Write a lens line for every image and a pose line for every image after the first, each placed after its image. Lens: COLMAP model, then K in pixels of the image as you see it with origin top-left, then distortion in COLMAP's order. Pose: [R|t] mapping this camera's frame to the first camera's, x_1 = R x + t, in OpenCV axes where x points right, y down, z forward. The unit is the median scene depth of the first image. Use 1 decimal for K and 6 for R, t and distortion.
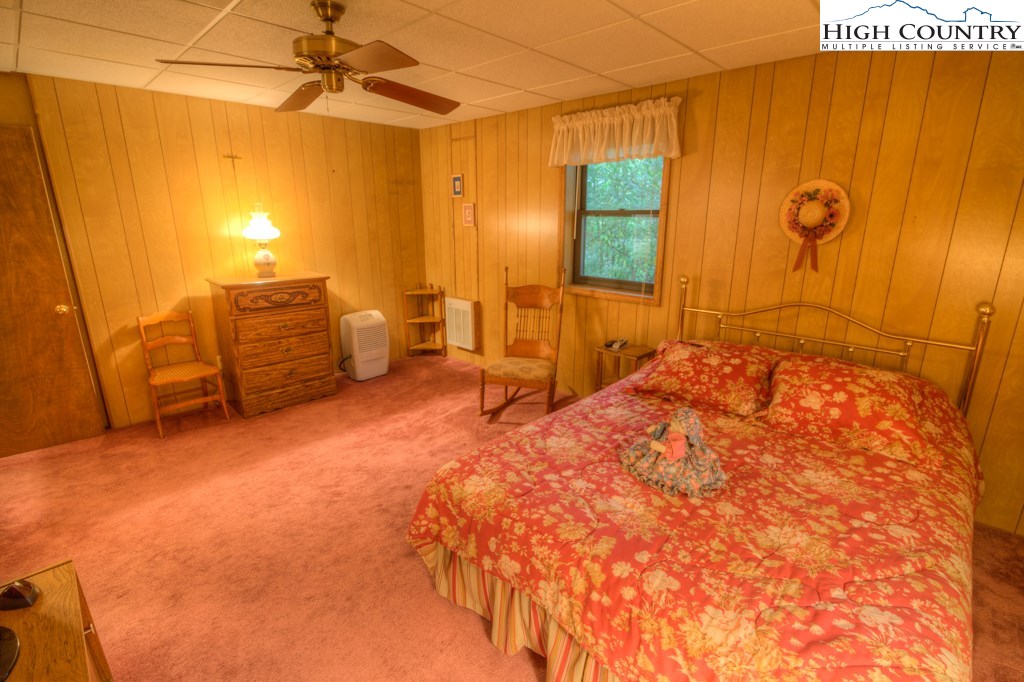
lens RADIAL K [[469.6, 0, 526.4], [0, 469.6, 341.5], [0, 0, 1]] dist [-0.016804, 0.001400]
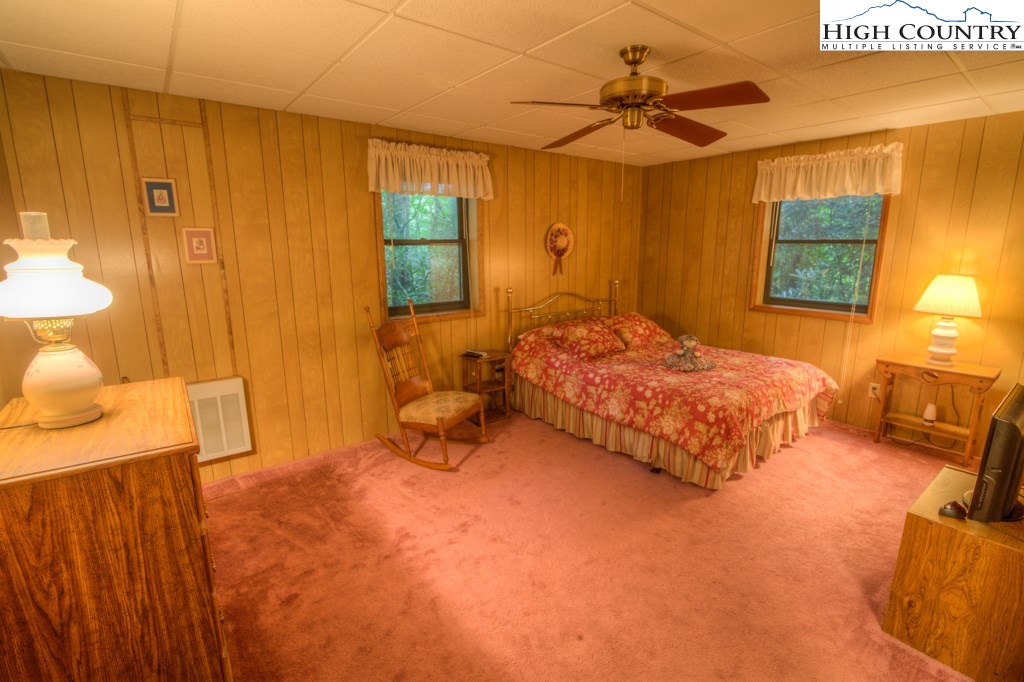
lens RADIAL K [[469.6, 0, 526.4], [0, 469.6, 341.5], [0, 0, 1]] dist [-0.016804, 0.001400]
pose [[0.147814, -0.205092, 0.967517, -1.071730], [0.261643, 0.951518, 0.161728, -0.212373], [-0.953779, 0.229238, 0.194308, 0.775492]]
